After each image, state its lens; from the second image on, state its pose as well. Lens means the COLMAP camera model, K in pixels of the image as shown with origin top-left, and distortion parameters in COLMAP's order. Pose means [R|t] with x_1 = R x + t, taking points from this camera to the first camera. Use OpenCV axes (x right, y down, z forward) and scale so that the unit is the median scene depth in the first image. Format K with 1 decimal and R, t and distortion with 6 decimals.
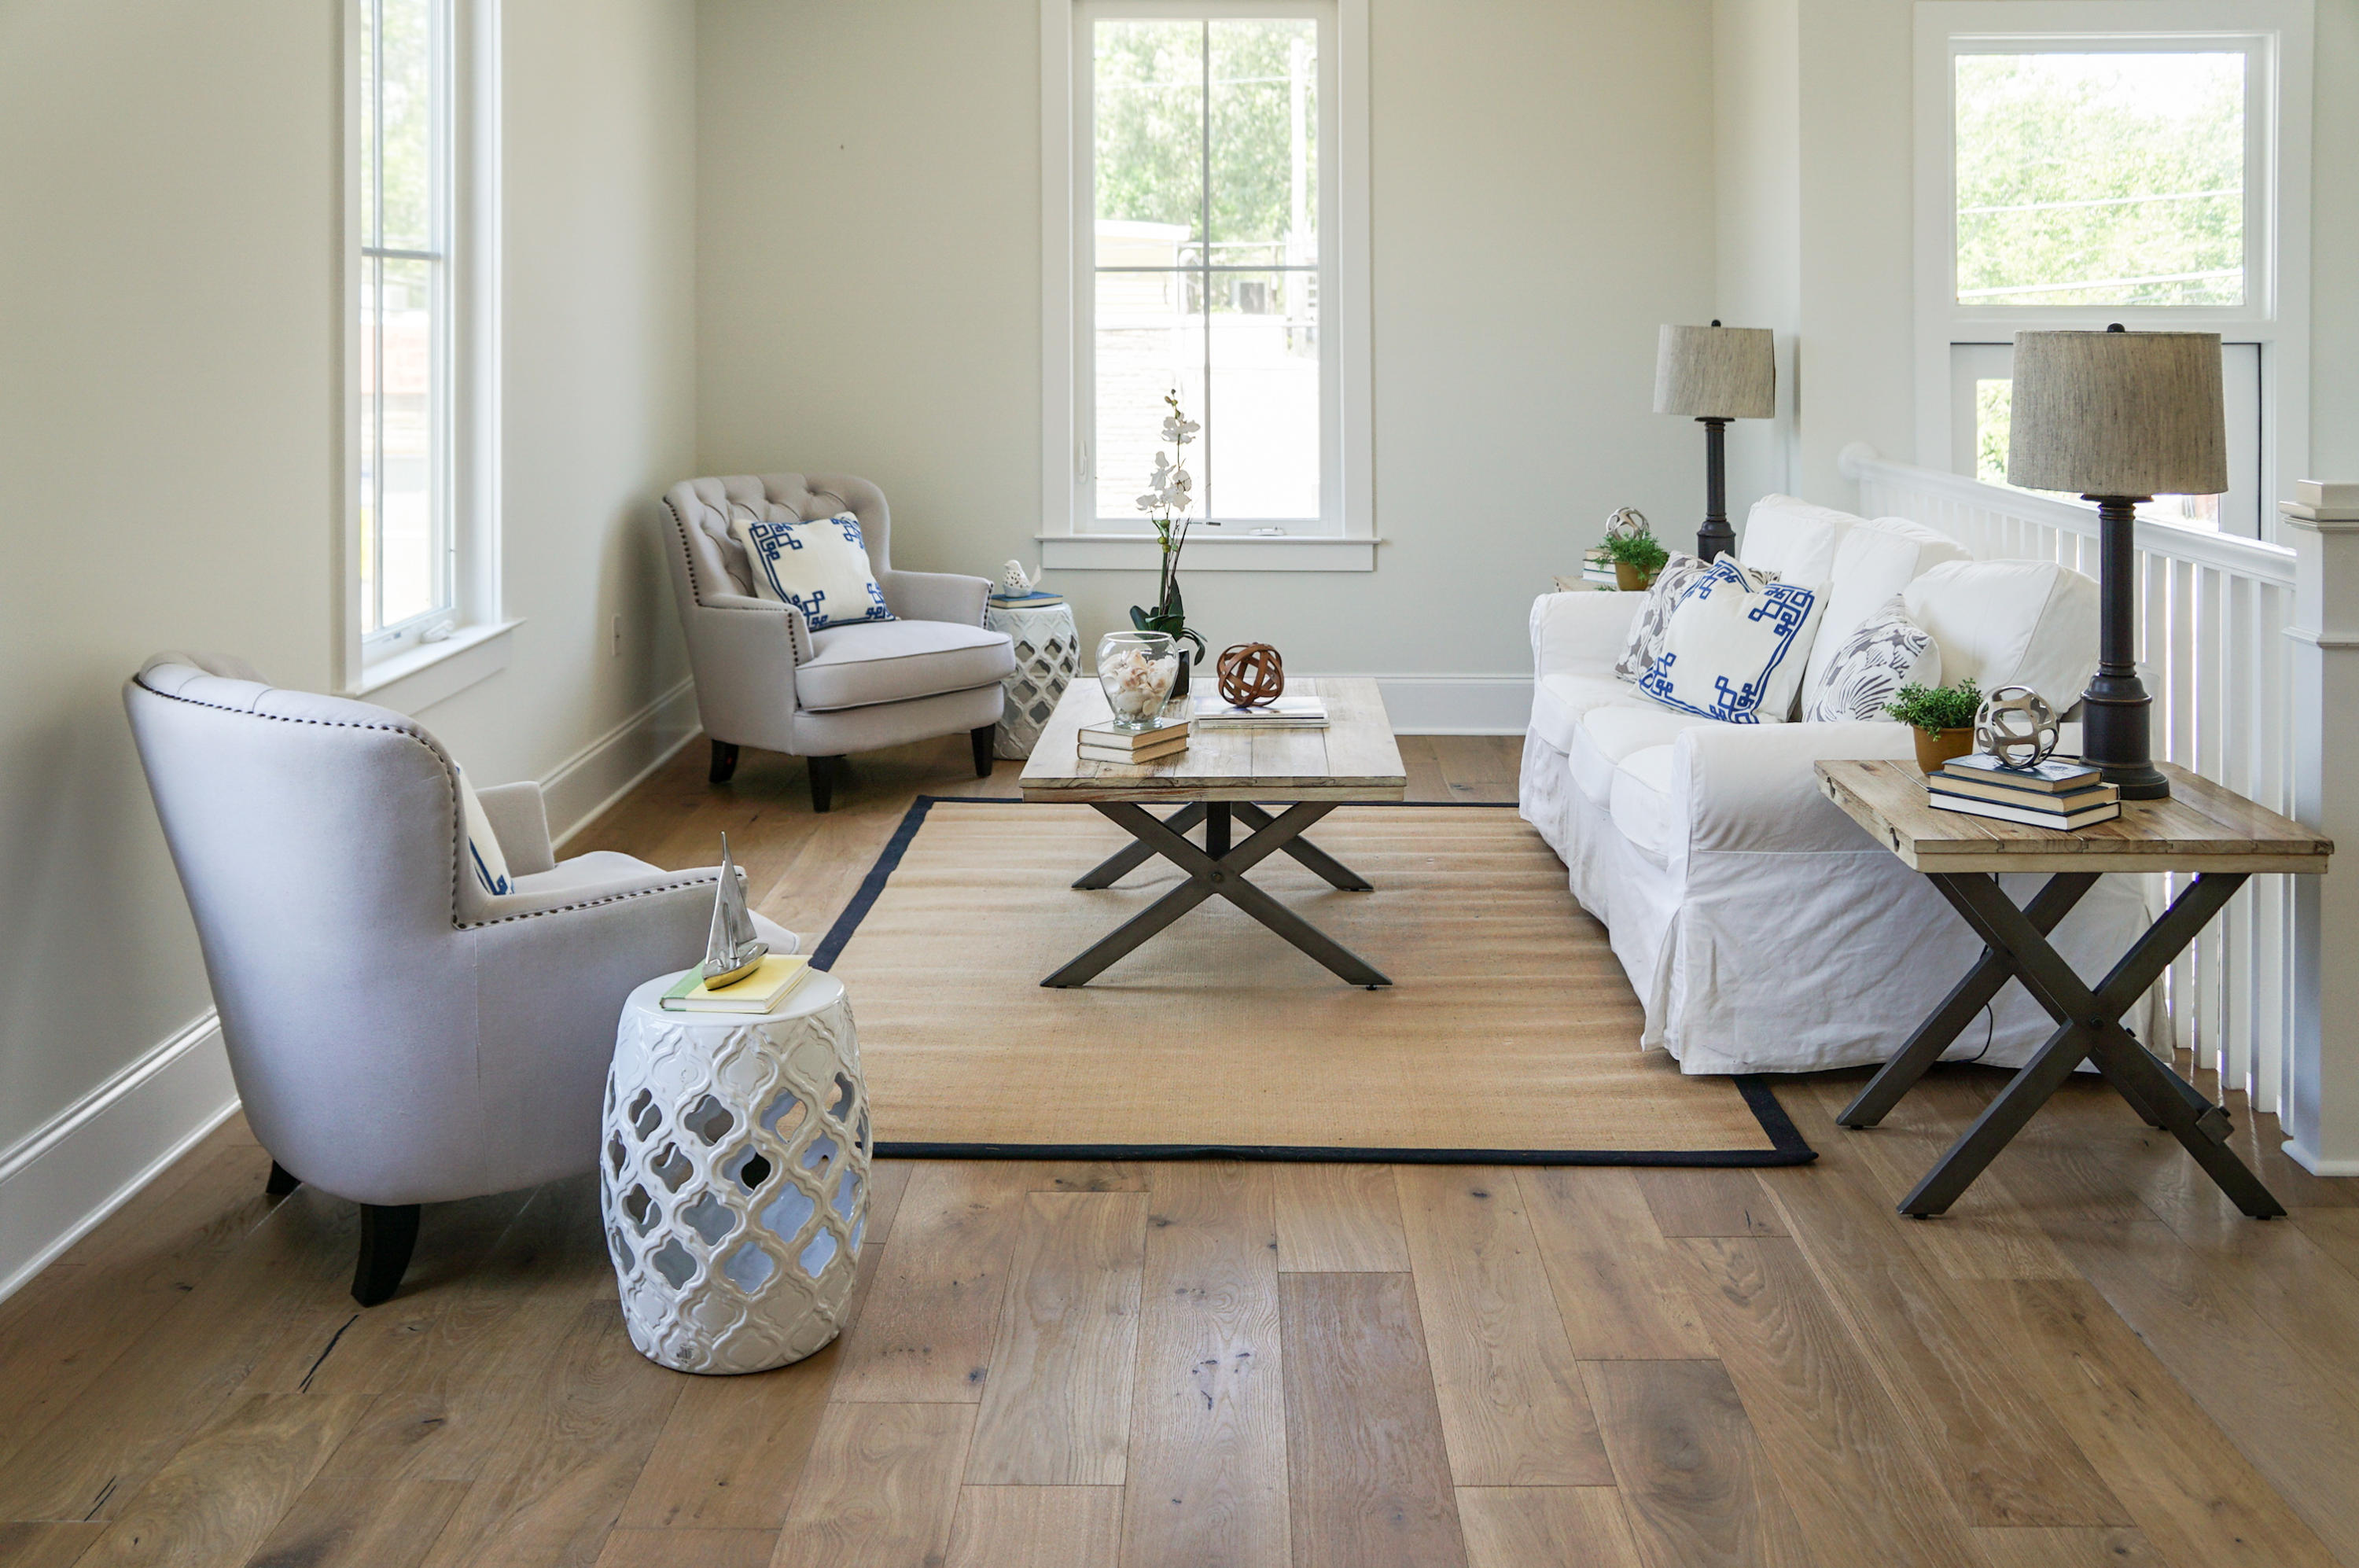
lens RADIAL K [[2527.8, 0, 1114.6], [0, 2527.8, 487.9], [0, 0, 1]] dist [-0.066973, 0.061372]
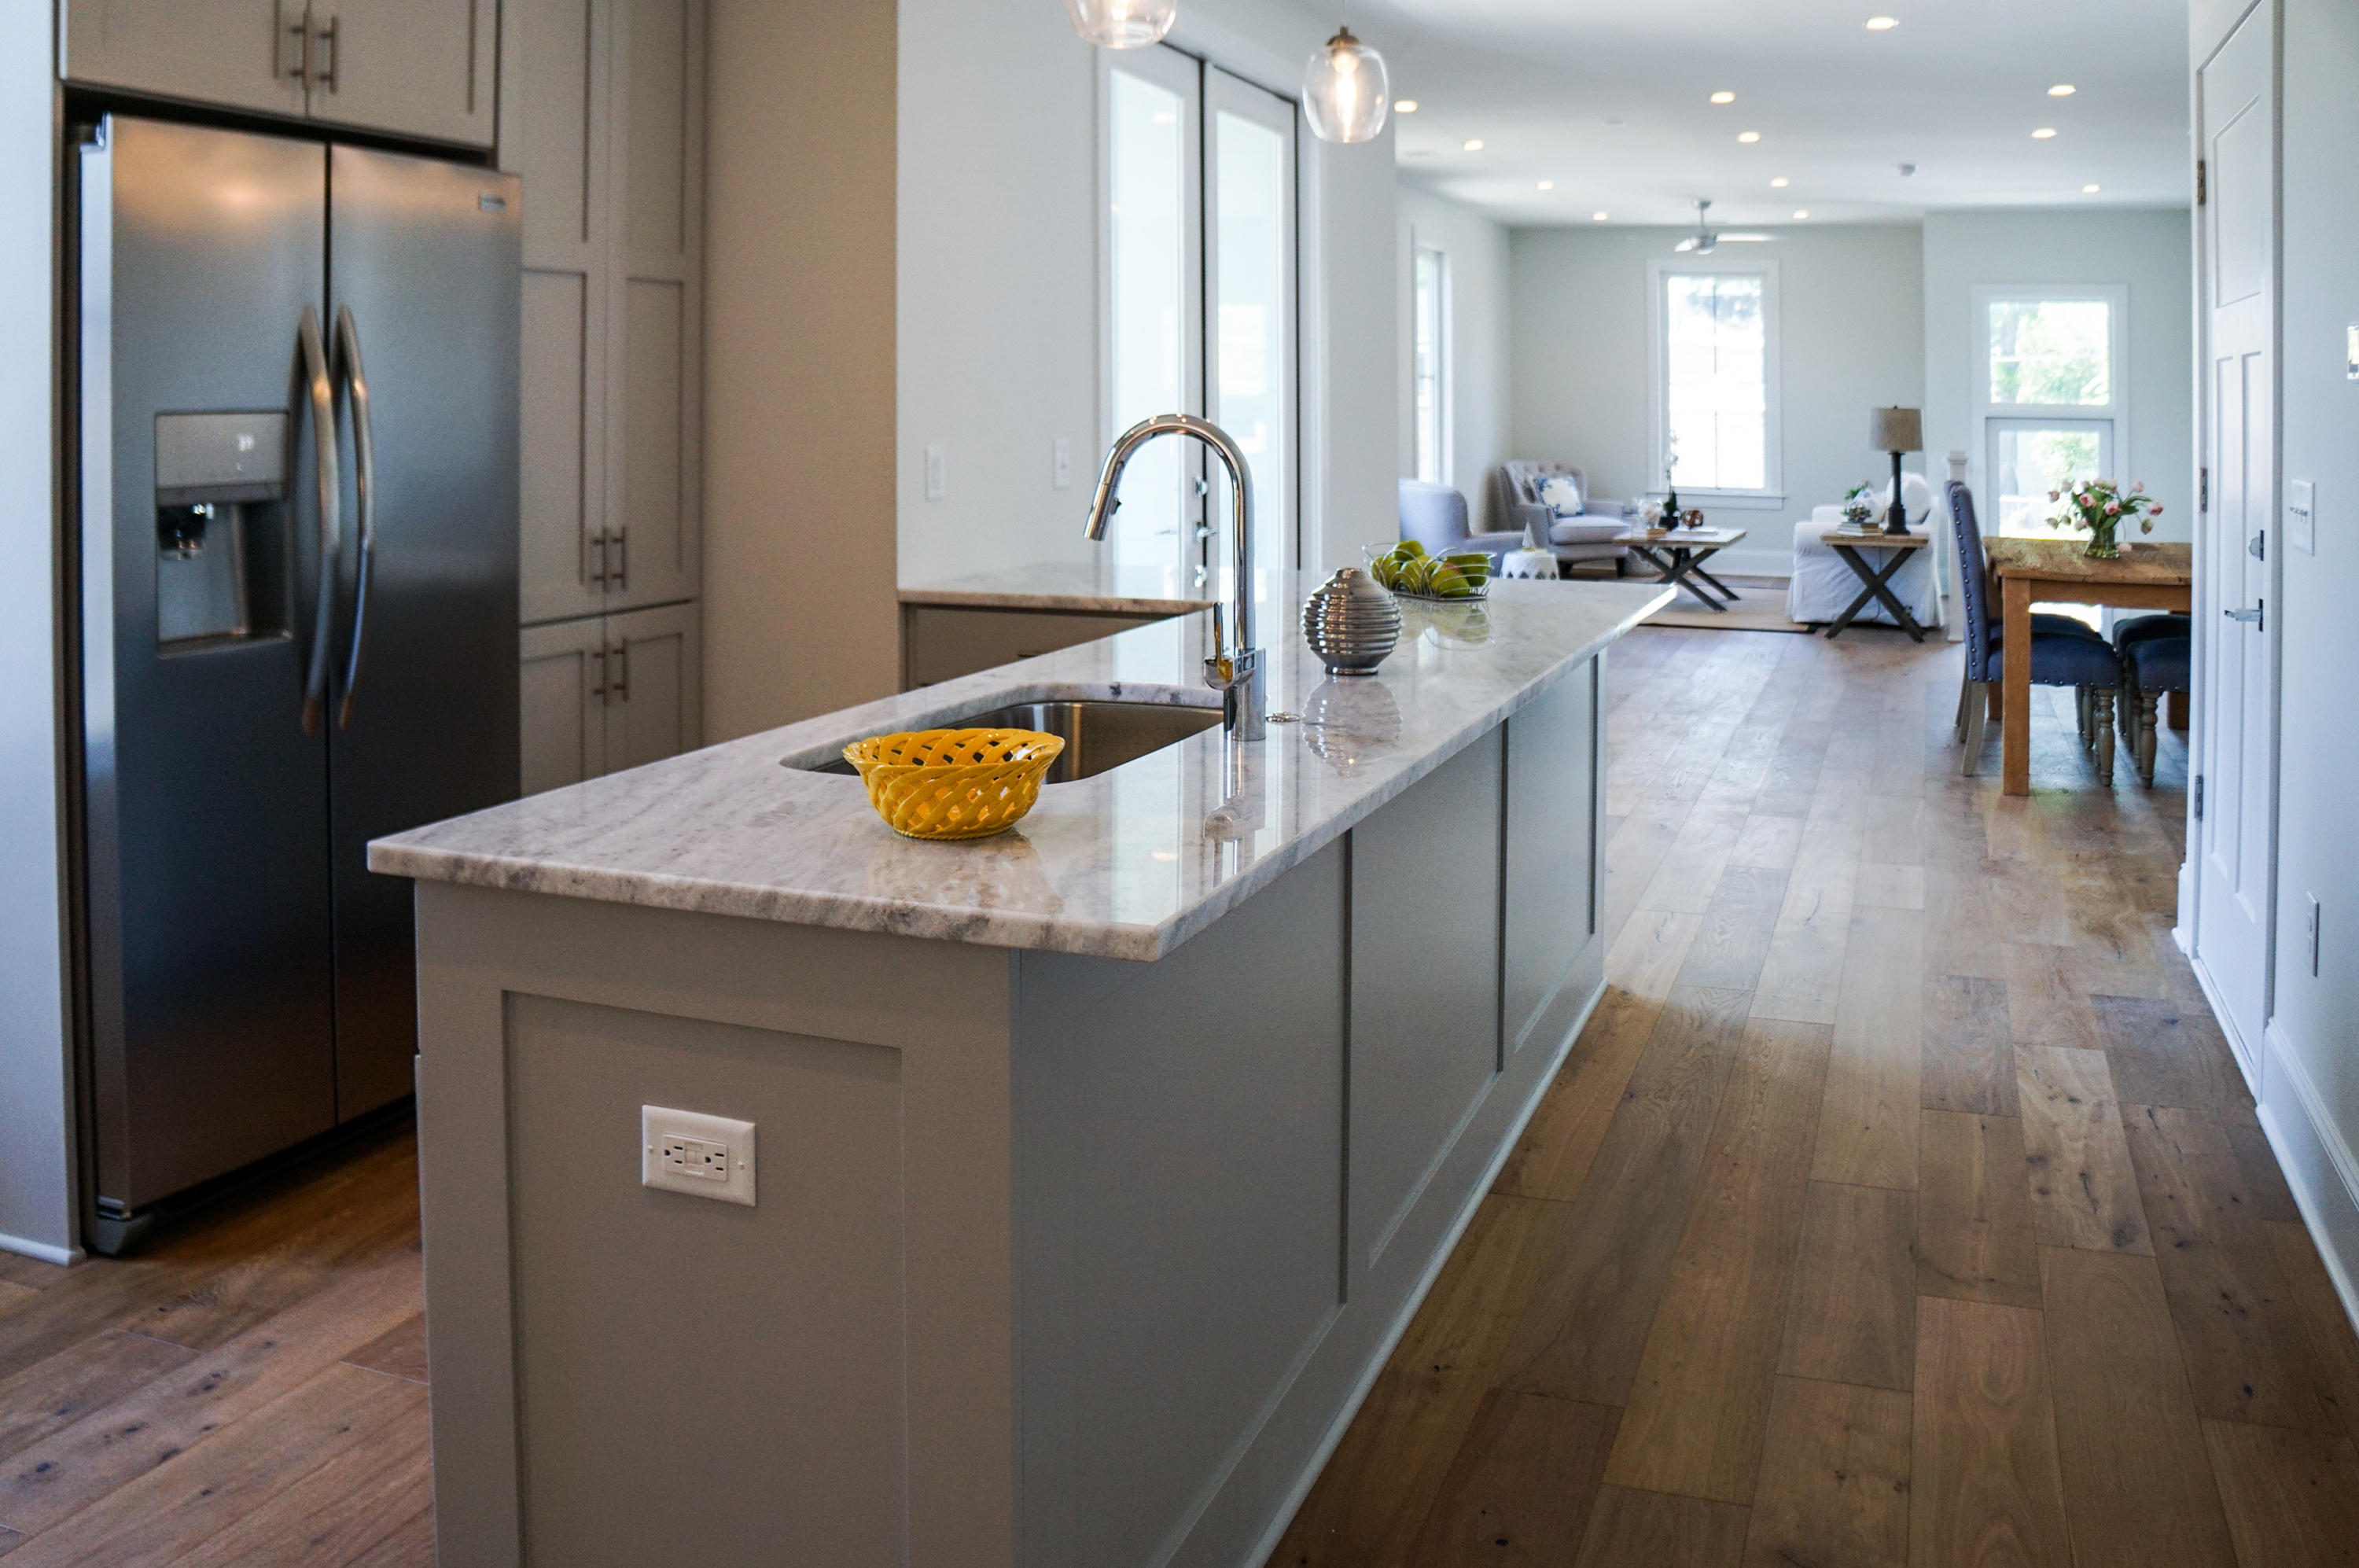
lens RADIAL K [[2020.7, 0, 1179.5], [0, 2020.7, 784.0], [0, 0, 1]] dist [-0.276216, 0.208375]
pose [[0.950185, 0.048420, -0.307901, 0.263028], [-0.010670, 0.992334, 0.123125, 0.127919], [0.311503, -0.113706, 0.943418, -1.829967]]
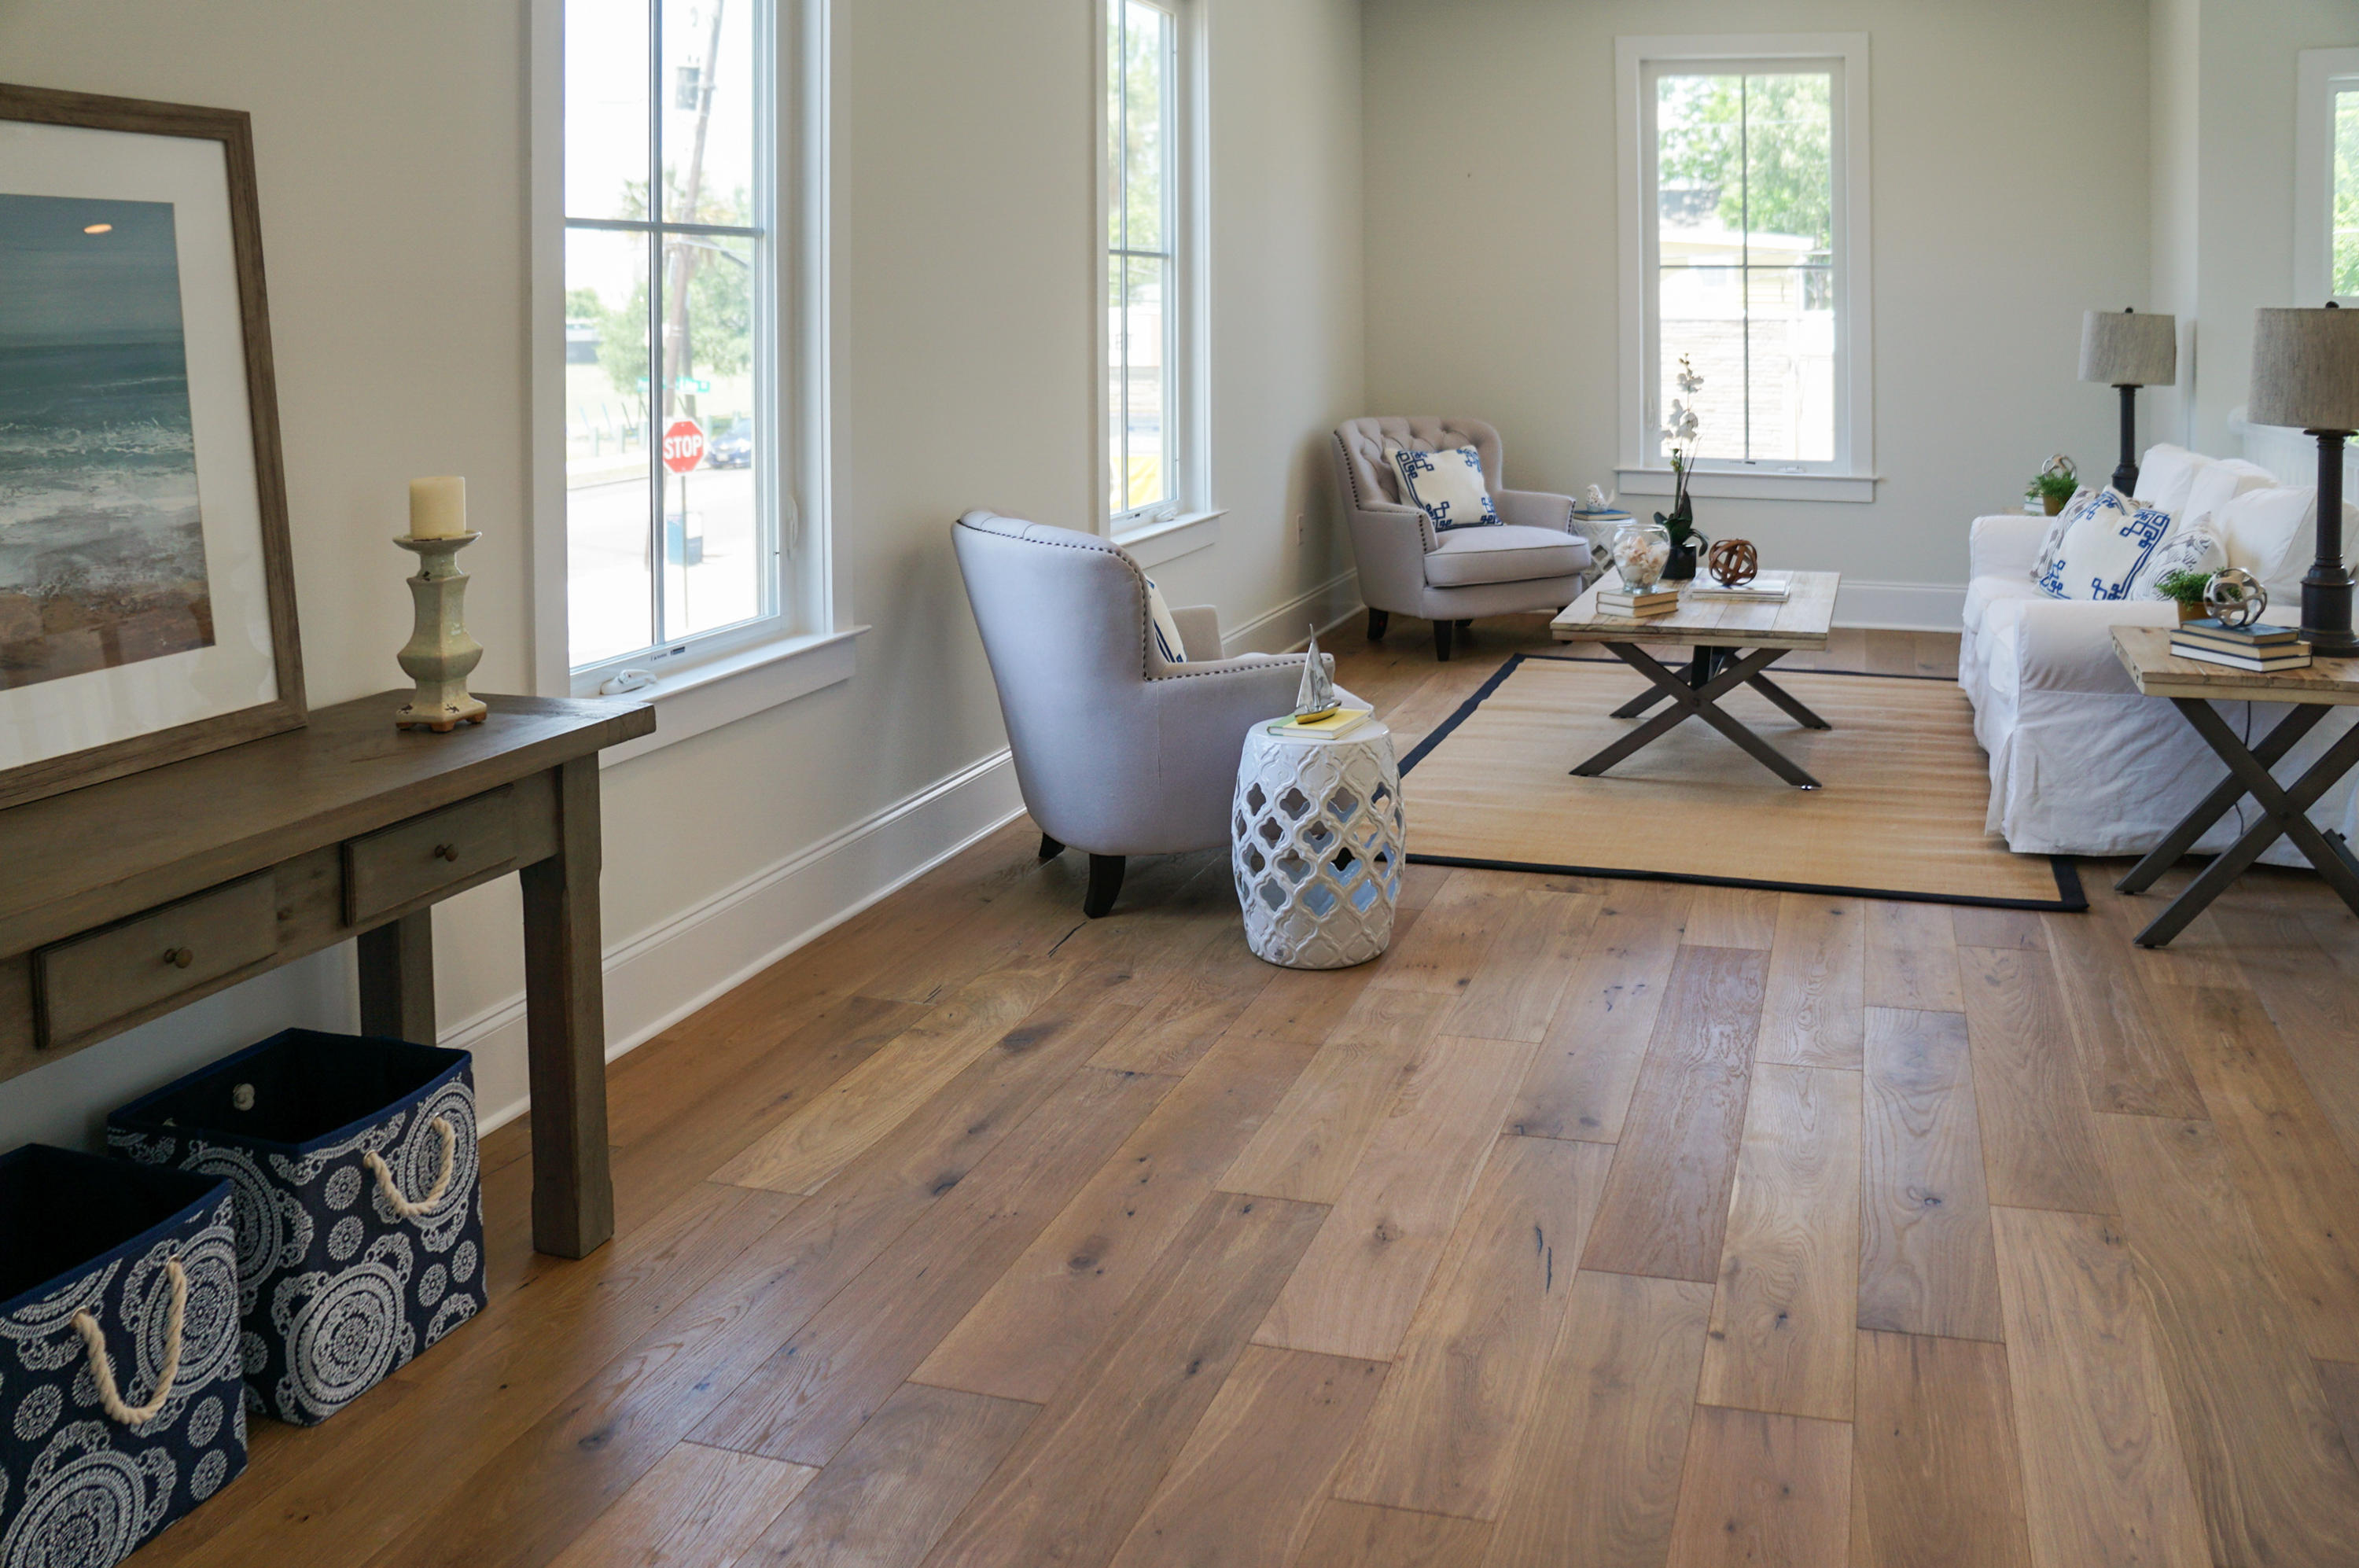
lens RADIAL K [[2015.0, 0, 1173.3], [0, 2015.0, 700.8], [0, 0, 1]] dist [-0.204393, 0.214194]
pose [[0.959317, 0.046749, -0.278433, 0.078888], [-0.011691, 0.991928, 0.126264, 0.019721], [0.282089, -0.117872, 0.952120, -0.149857]]
